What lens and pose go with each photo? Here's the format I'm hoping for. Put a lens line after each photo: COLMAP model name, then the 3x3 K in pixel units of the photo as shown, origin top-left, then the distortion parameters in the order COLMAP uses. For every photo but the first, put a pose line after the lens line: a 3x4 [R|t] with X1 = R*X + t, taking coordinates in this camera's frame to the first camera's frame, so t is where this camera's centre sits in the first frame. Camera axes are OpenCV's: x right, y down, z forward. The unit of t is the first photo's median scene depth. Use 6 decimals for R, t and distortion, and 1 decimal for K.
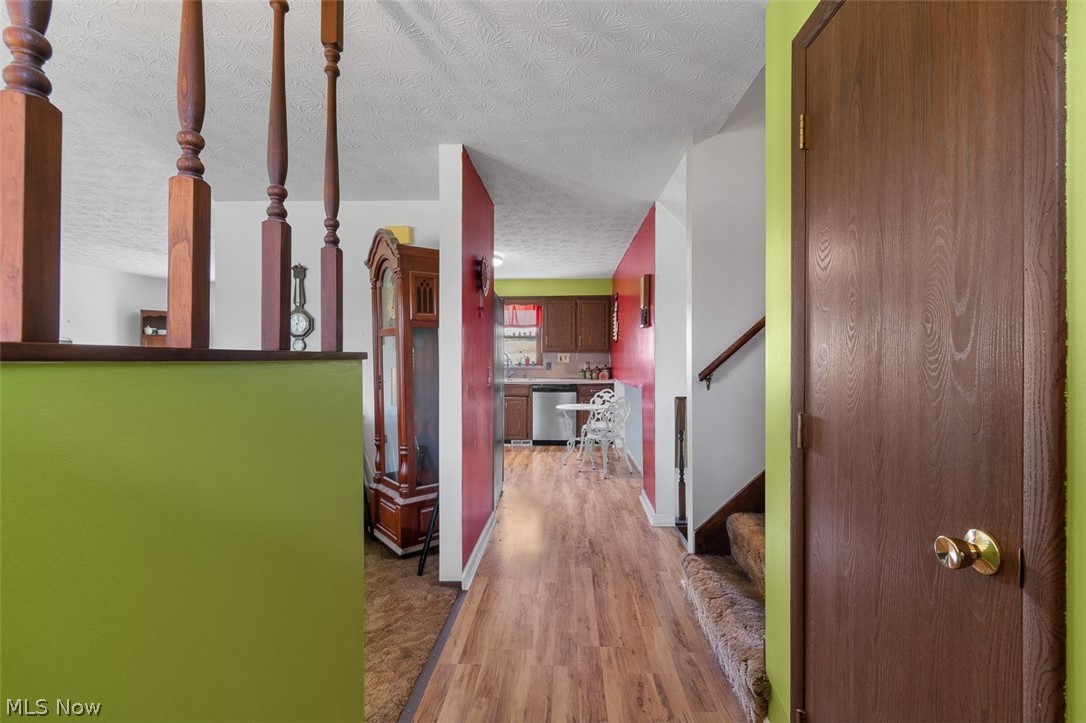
lens RADIAL K [[481.2, 0, 547.4], [0, 481.2, 354.3], [0, 0, 1]] dist [-0.001123, -0.000319]
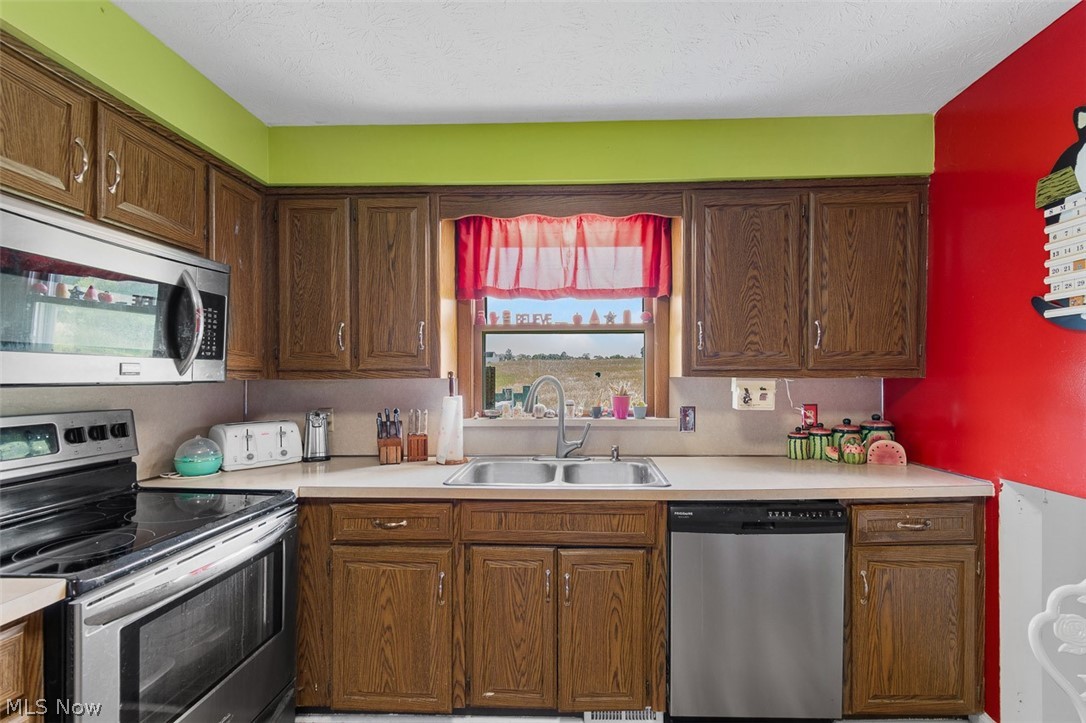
lens RADIAL K [[499.1, 0, 569.3], [0, 499.1, 378.3], [0, 0, 1]] dist [0.000812, 0.000030]
pose [[0.999846, -0.006616, 0.016272, -0.083562], [0.006377, 0.999871, 0.014721, -0.007559], [-0.016368, -0.014615, 0.999759, 0.688950]]
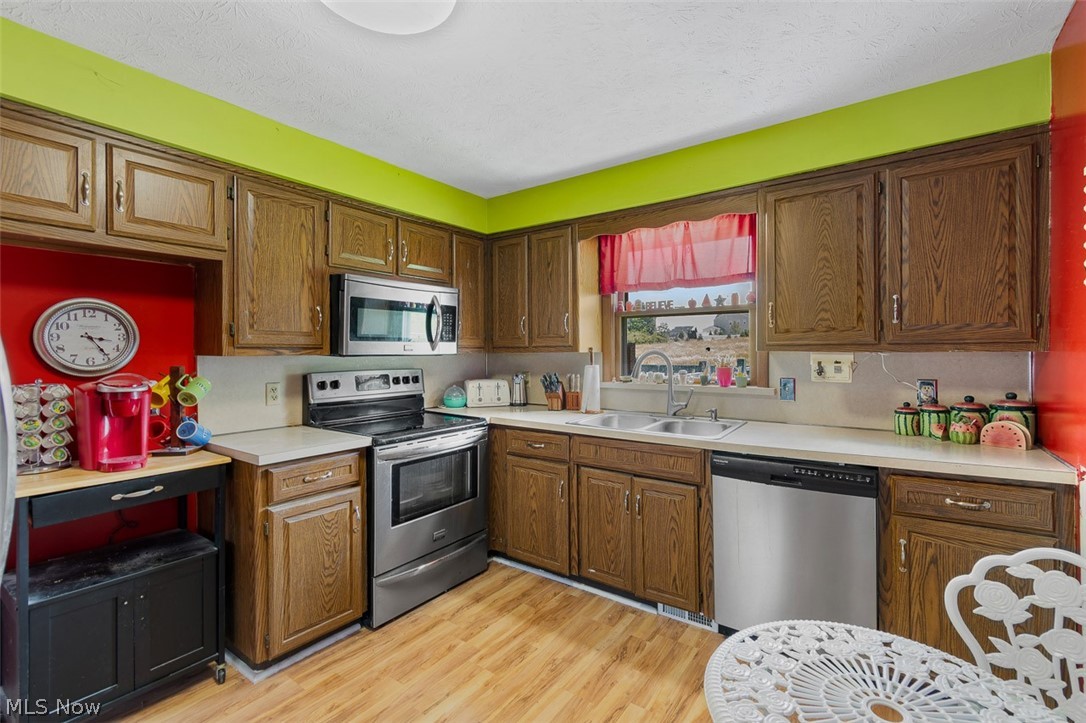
lens RADIAL K [[481.2, 0, 547.4], [0, 481.2, 354.3], [0, 0, 1]] dist [-0.001123, -0.000319]
pose [[0.833480, -0.004114, -0.552534, 0.051966], [0.014020, 0.999808, 0.013704, -0.007867], [0.552371, -0.019168, 0.833378, 0.629263]]
